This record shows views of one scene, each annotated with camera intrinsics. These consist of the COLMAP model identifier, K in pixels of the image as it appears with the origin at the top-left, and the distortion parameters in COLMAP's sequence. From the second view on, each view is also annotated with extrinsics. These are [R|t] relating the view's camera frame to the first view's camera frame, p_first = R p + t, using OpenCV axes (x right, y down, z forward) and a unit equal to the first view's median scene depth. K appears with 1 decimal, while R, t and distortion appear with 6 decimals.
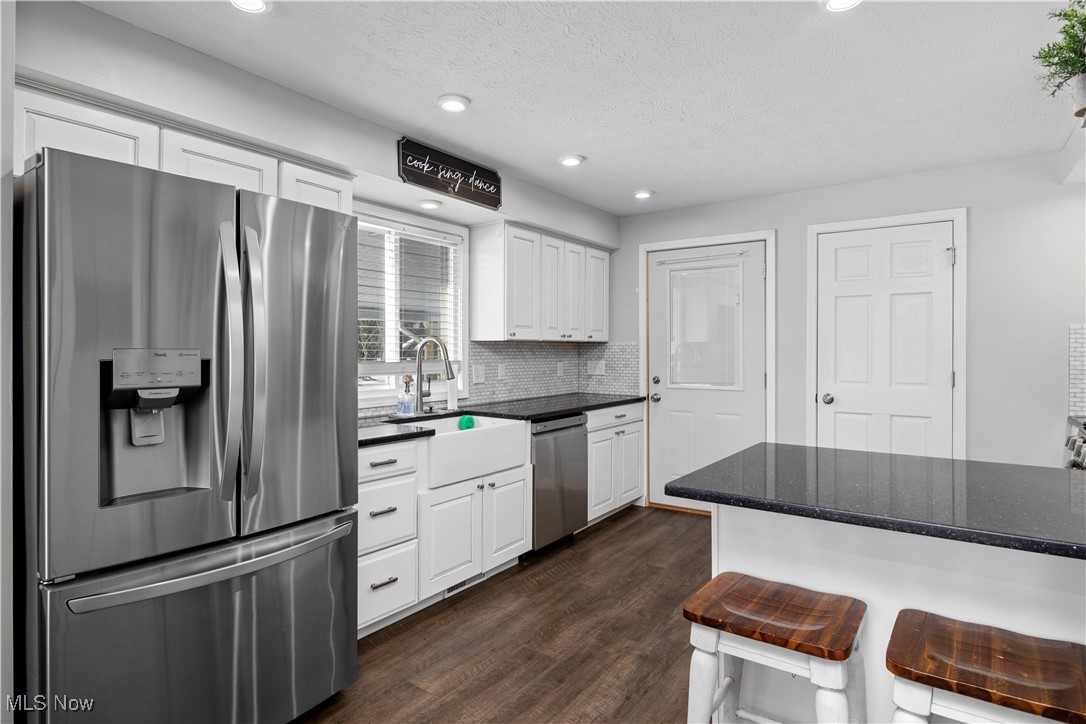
lens RADIAL K [[600.1, 0, 540.9], [0, 600.1, 350.8], [0, 0, 1]] dist [0.004587, 0.000919]
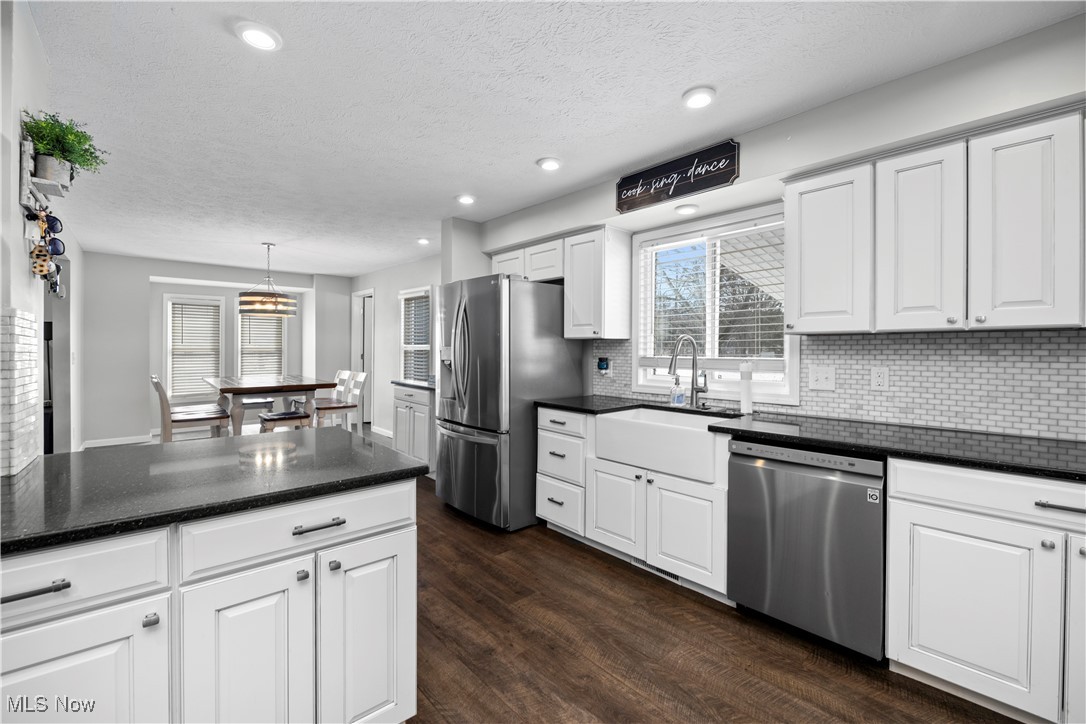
lens RADIAL K [[461.1, 0, 540.4], [0, 461.1, 353.8], [0, 0, 1]] dist [-0.018832, 0.000023]
pose [[-0.237452, 0.005481, -0.971384, 0.650458], [-0.005234, 0.999962, 0.006922, 0.005924], [0.971385, 0.006728, -0.237415, 0.922512]]
